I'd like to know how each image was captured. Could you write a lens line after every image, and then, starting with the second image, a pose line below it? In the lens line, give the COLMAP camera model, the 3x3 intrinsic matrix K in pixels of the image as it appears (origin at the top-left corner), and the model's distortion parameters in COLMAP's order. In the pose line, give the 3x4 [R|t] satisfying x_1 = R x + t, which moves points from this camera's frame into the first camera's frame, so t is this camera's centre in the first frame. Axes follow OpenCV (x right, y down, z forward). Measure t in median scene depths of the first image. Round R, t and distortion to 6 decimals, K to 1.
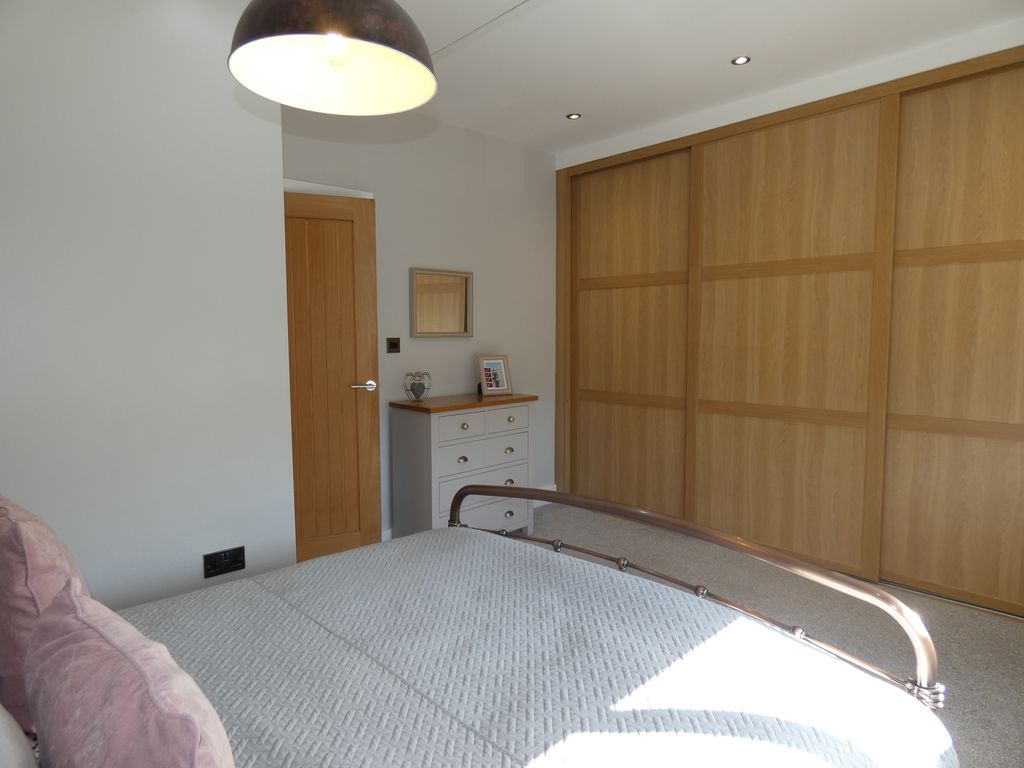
lens RADIAL K [[617.6, 0, 512.0], [0, 617.6, 384.0], [0, 0, 1]] dist [0.005556, -0.011569]
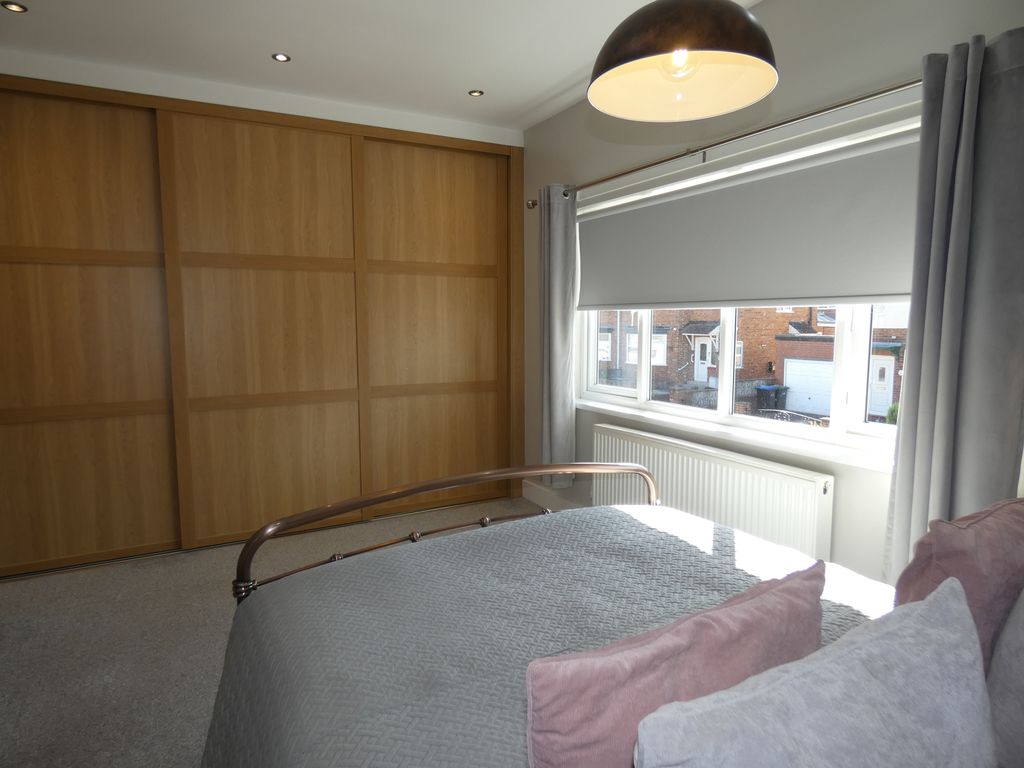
lens RADIAL K [[614.9, 0, 512.0], [0, 614.9, 384.0], [0, 0, 1]] dist [-0.004739, 0.001721]
pose [[0.259295, -0.095057, 0.961109, -0.506832], [0.082956, 0.993659, 0.075896, -0.028672], [-0.962229, 0.060050, 0.265536, 0.357669]]
